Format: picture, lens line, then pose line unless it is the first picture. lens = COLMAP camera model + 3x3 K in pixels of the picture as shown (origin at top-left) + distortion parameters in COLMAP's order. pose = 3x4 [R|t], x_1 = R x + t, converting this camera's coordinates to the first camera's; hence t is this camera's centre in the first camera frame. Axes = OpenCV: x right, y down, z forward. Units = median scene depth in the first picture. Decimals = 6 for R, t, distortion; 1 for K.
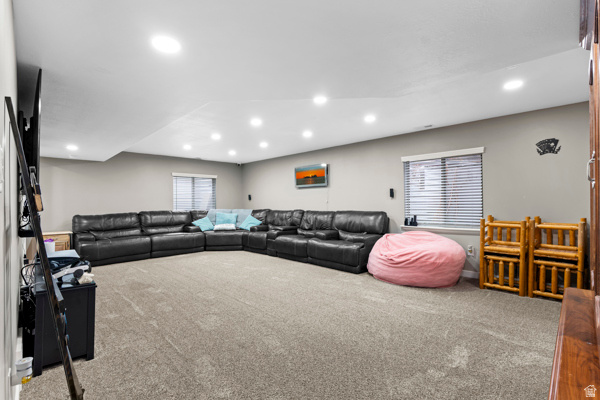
lens RADIAL K [[280.6, 0, 298.8], [0, 280.6, 201.6], [0, 0, 1]] dist [-0.020615, 0.003001]
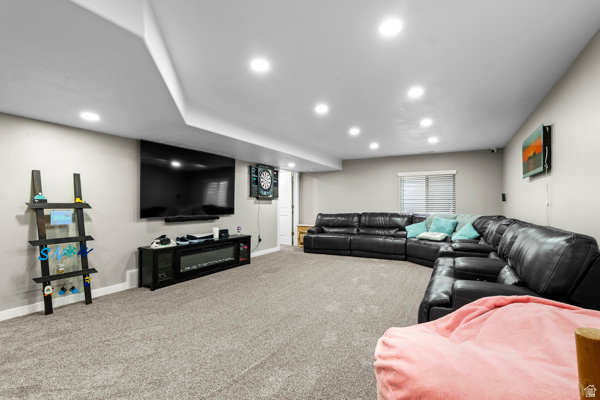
lens RADIAL K [[280.6, 0, 300.7], [0, 280.6, 200.4], [0, 0, 1]] dist [-0.020615, 0.003001]
pose [[0.293487, -0.012552, -0.955881, 0.294509], [-0.009152, 0.999831, -0.015939, 0.005895], [0.955919, 0.013426, 0.293323, 0.337012]]
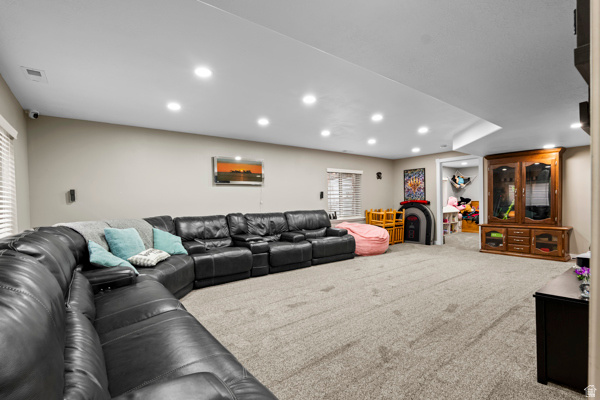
lens RADIAL K [[280.6, 0, 298.7], [0, 280.6, 201.6], [0, 0, 1]] dist [-0.020615, 0.003001]
pose [[0.133848, 0.007988, 0.990970, -0.927048], [0.017251, 0.999797, -0.010389, 0.010208], [-0.990852, 0.018486, 0.133683, 0.923356]]
